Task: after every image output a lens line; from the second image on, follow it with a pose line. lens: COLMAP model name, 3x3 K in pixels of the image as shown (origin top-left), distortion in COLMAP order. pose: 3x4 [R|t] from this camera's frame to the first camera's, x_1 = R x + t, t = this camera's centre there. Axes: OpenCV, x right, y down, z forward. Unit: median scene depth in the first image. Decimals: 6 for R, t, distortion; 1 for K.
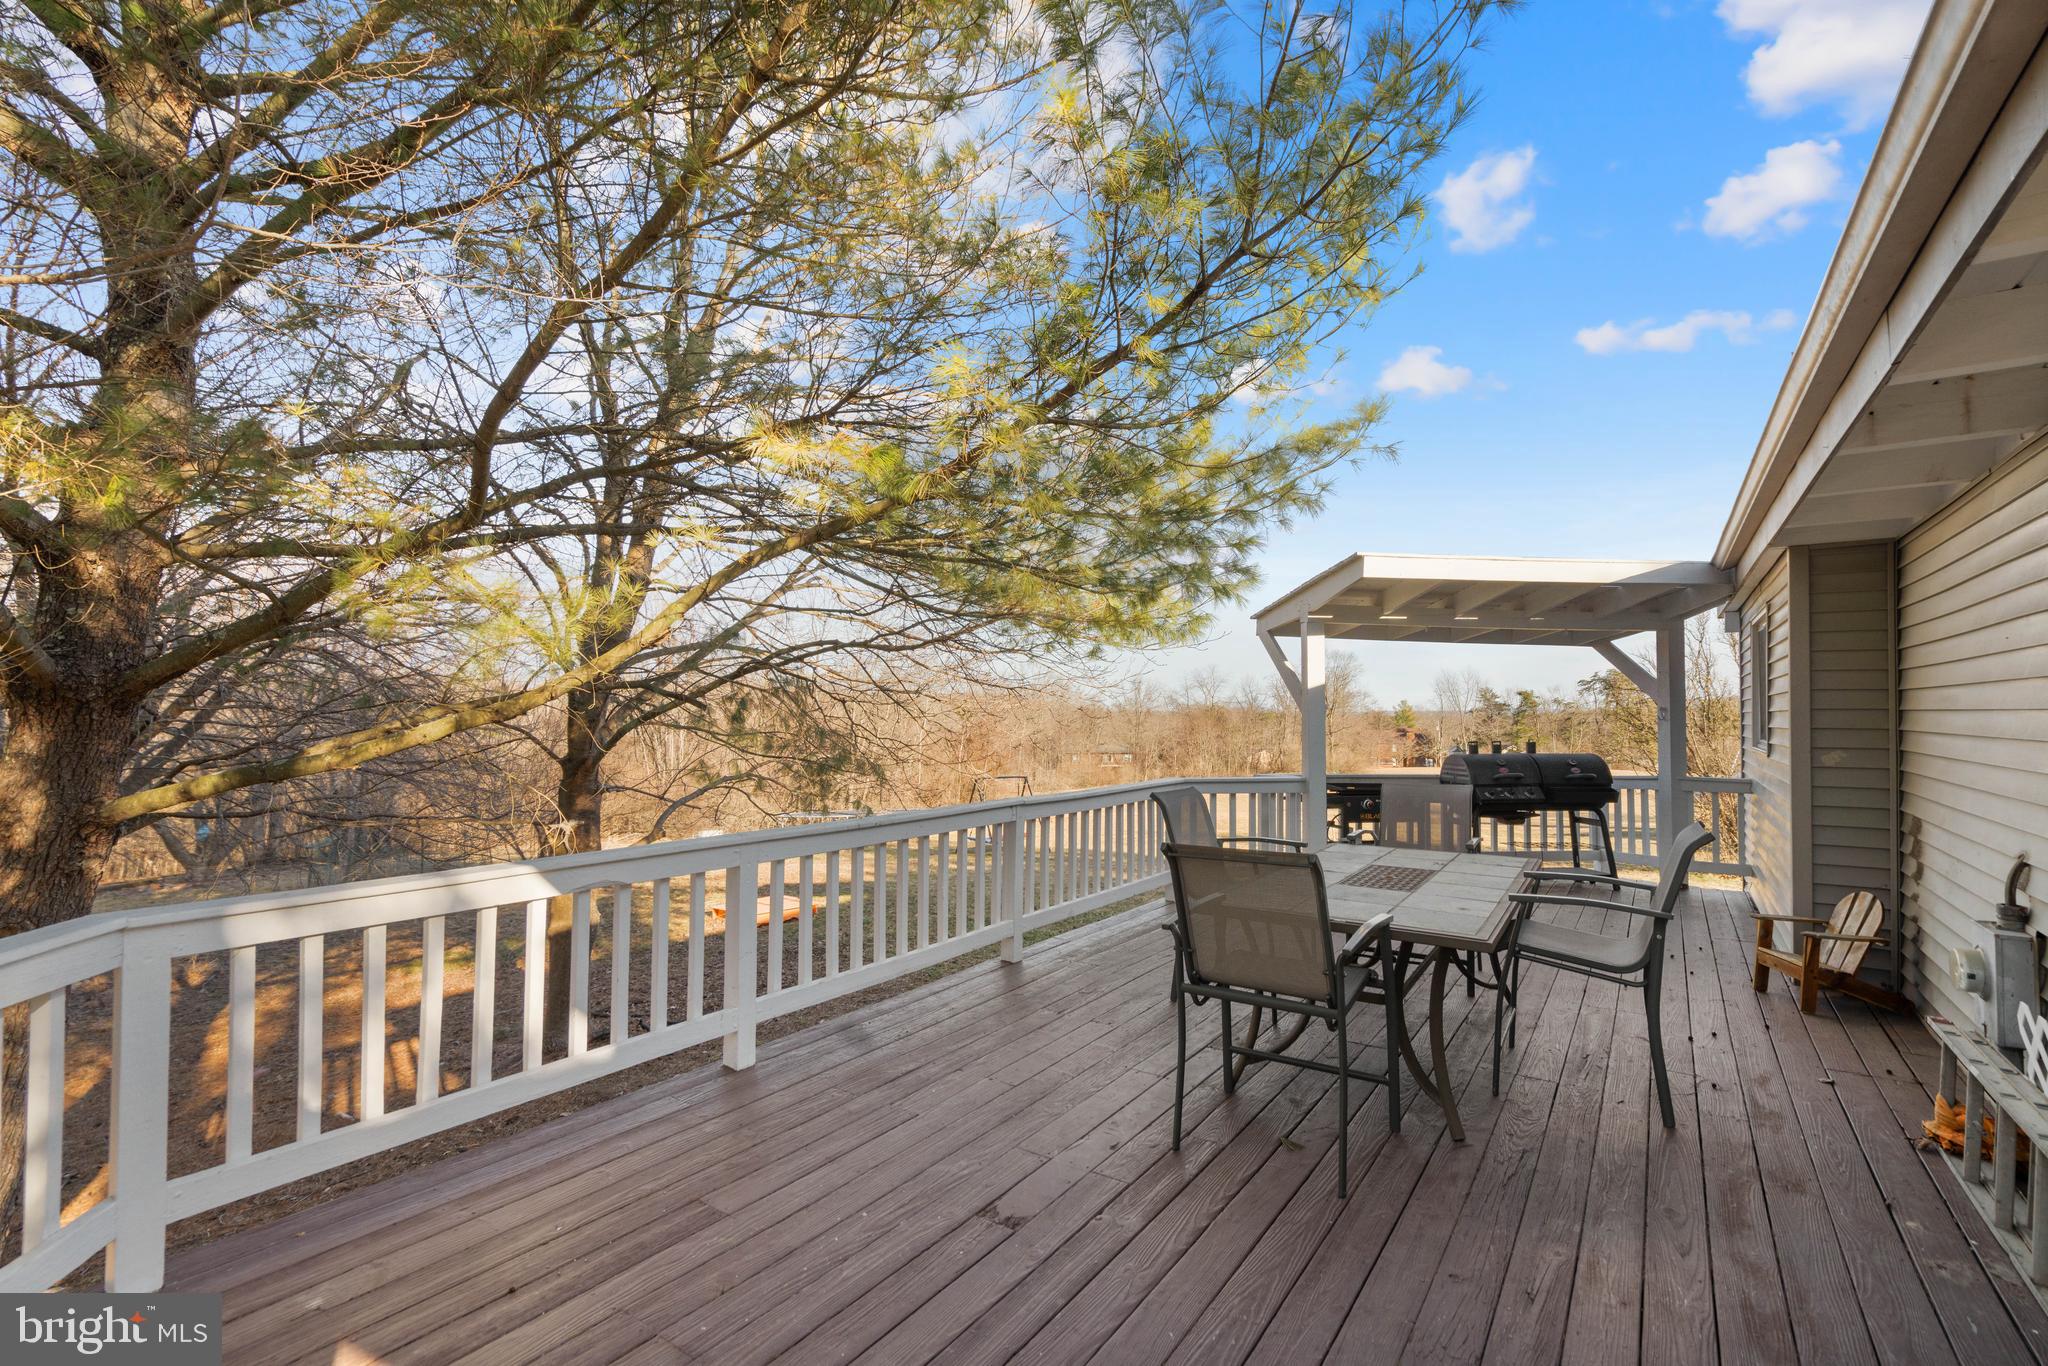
lens RADIAL K [[939.2, 0, 1018.1], [0, 939.2, 689.7], [0, 0, 1]] dist [0.005127, 0.000774]
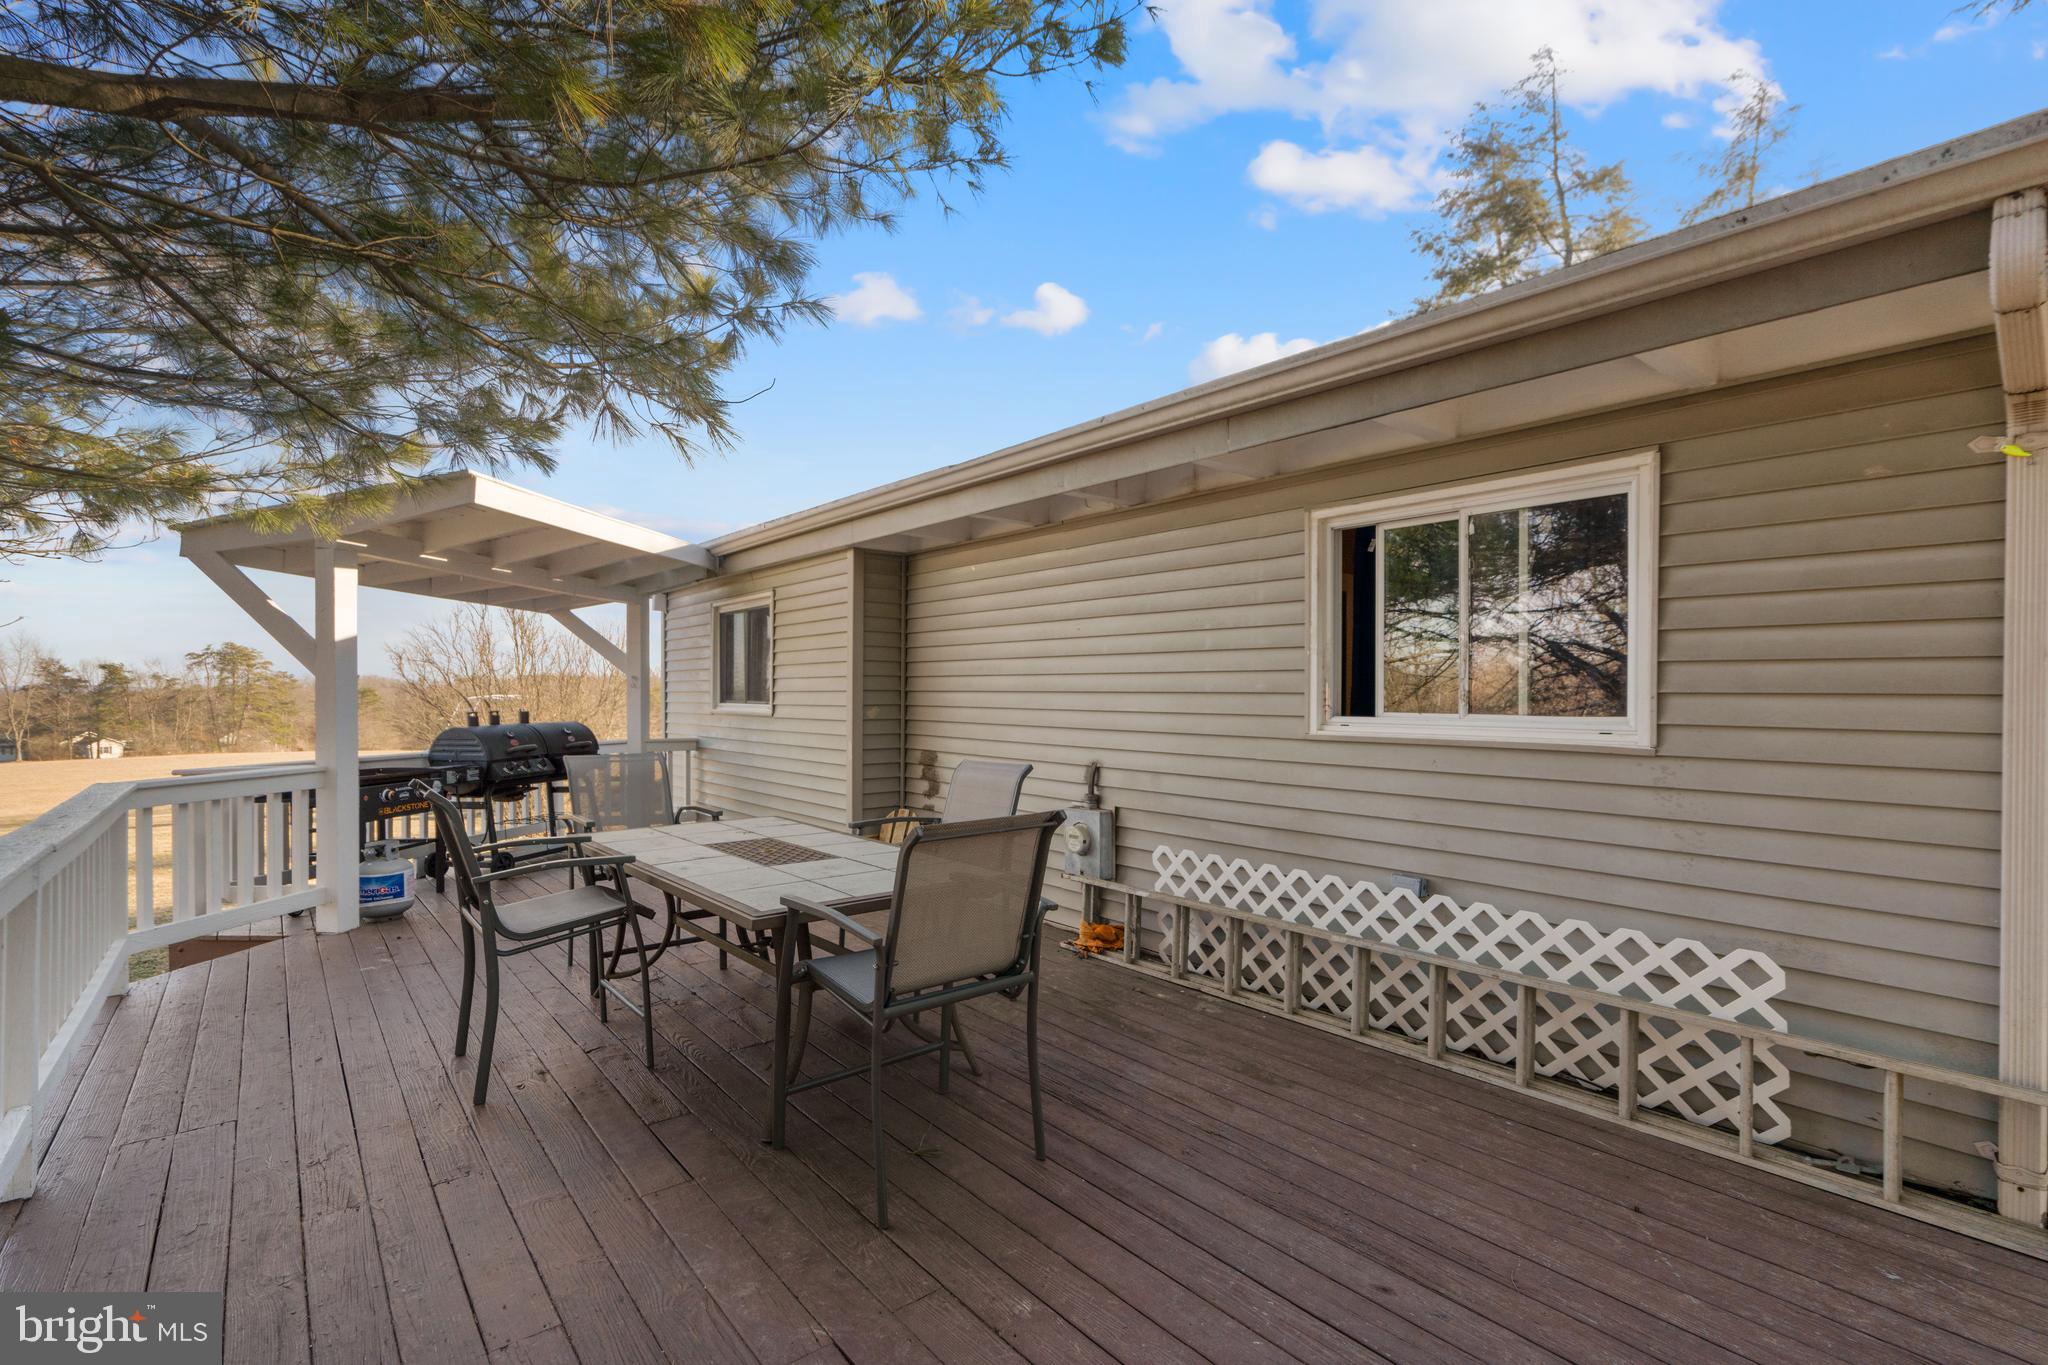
lens RADIAL K [[939.2, 0, 1022.1], [0, 939.2, 689.5], [0, 0, 1]] dist [0.005127, 0.000774]
pose [[0.282536, 0.001420, 0.959256, -0.201334], [-0.022815, 0.999726, 0.005240, 0.016781], [-0.958985, -0.023366, 0.282491, 0.256291]]
